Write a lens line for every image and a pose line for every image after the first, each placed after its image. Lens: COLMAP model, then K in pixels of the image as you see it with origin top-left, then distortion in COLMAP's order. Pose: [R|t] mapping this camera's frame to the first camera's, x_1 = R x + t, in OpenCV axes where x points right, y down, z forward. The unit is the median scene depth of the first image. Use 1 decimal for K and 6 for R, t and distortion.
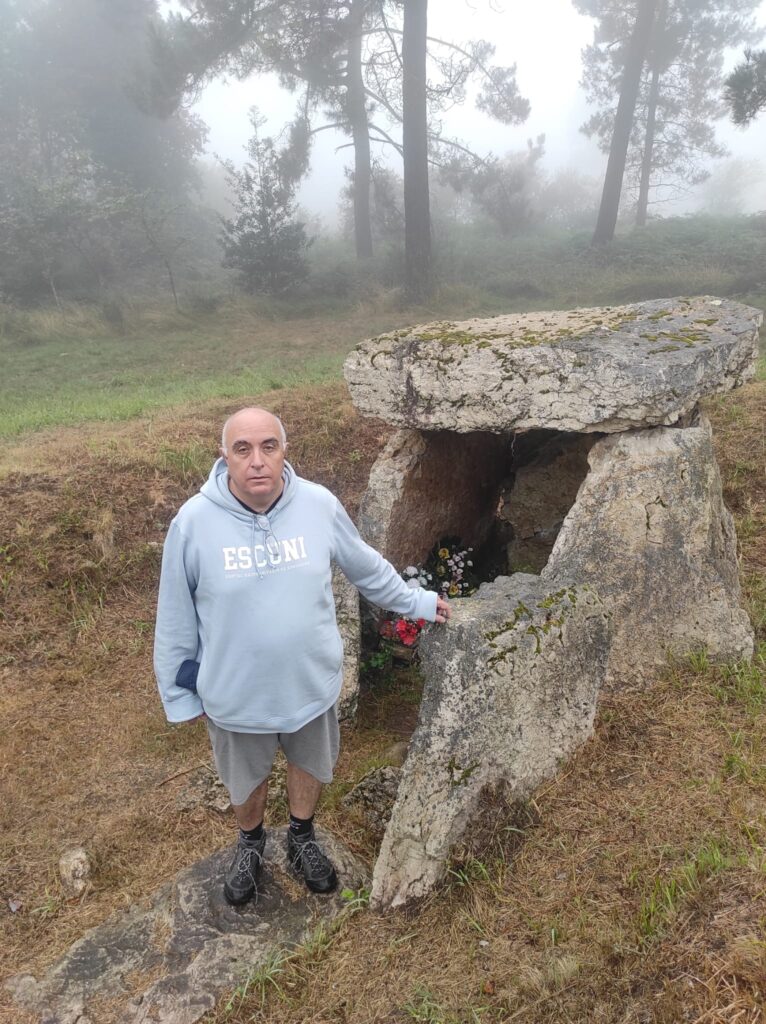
lens RADIAL K [[802.4, 0, 383.0], [0, 802.4, 512.0], [0, 0, 1]] dist [0.104727, -0.180488]
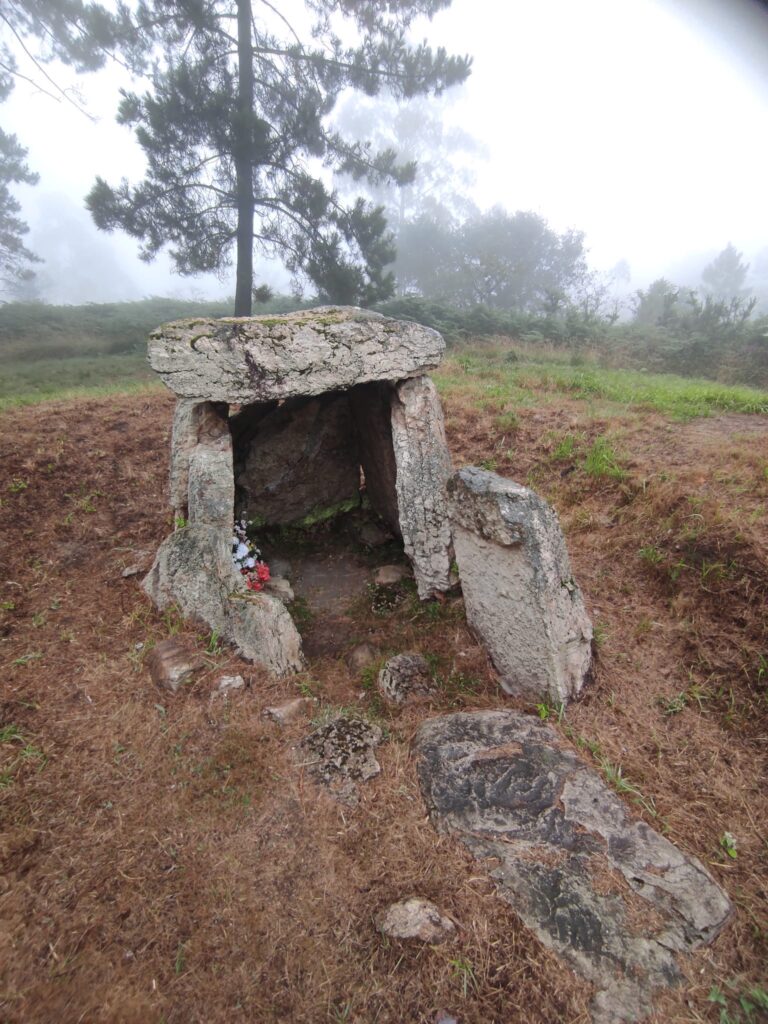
lens RADIAL K [[484.9, 0, 384.0], [0, 484.9, 512.0], [0, 0, 1]] dist [-0.030925, 0.000783]
pose [[0.460216, -0.293768, 0.837796, -0.520957], [0.274756, 0.944469, 0.180244, -0.034845], [-0.844222, 0.147239, 0.515374, 0.562806]]
